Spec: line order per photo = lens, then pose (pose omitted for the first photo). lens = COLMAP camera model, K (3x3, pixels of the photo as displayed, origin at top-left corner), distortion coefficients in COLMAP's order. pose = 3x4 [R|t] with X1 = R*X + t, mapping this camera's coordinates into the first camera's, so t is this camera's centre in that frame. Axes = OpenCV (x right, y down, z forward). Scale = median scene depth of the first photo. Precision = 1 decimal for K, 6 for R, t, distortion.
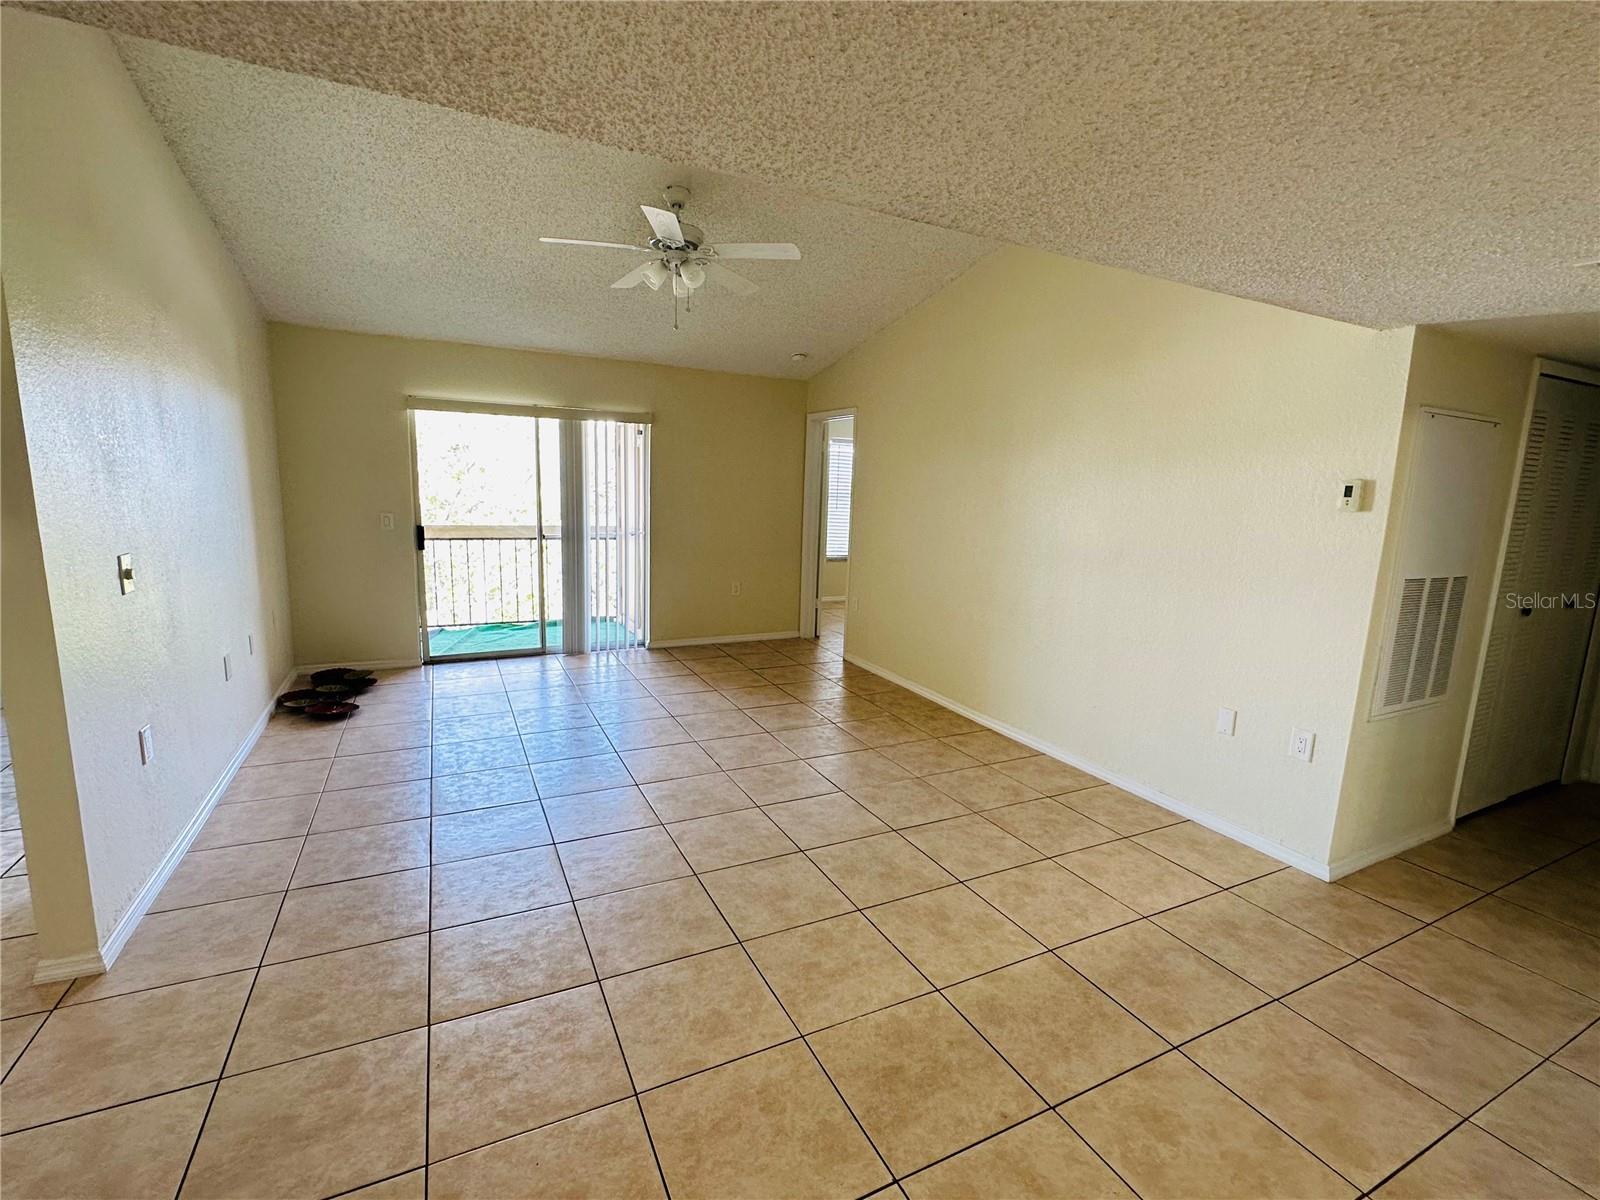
lens RADIAL K [[732.8, 0, 802.2], [0, 732.8, 602.2], [0, 0, 1]] dist [0.009569, 0.000011]
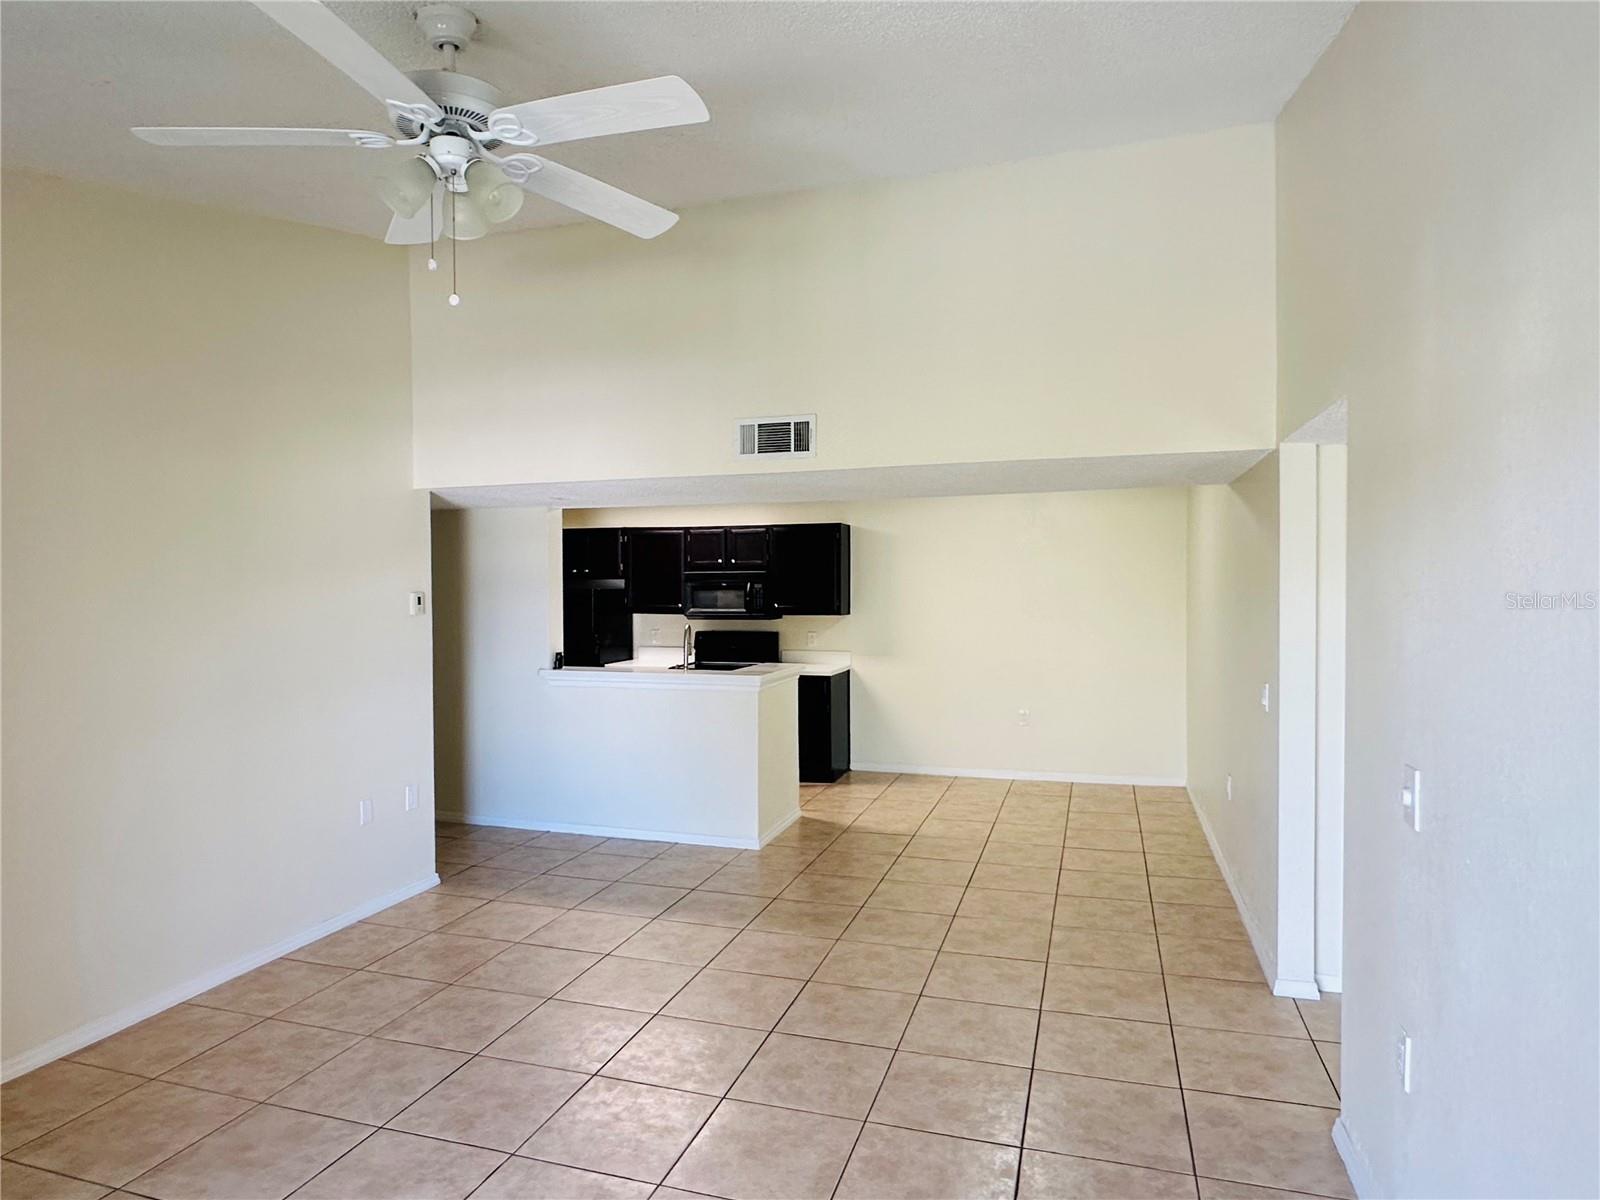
lens RADIAL K [[936.2, 0, 802.1], [0, 936.2, 598.4], [0, 0, 1]] dist [0.000268, -0.000090]
pose [[-0.720972, -0.036085, 0.692024, -0.767557], [0.092782, 0.984625, 0.148006, -0.269594], [-0.686725, 0.170915, -0.706539, 1.352566]]
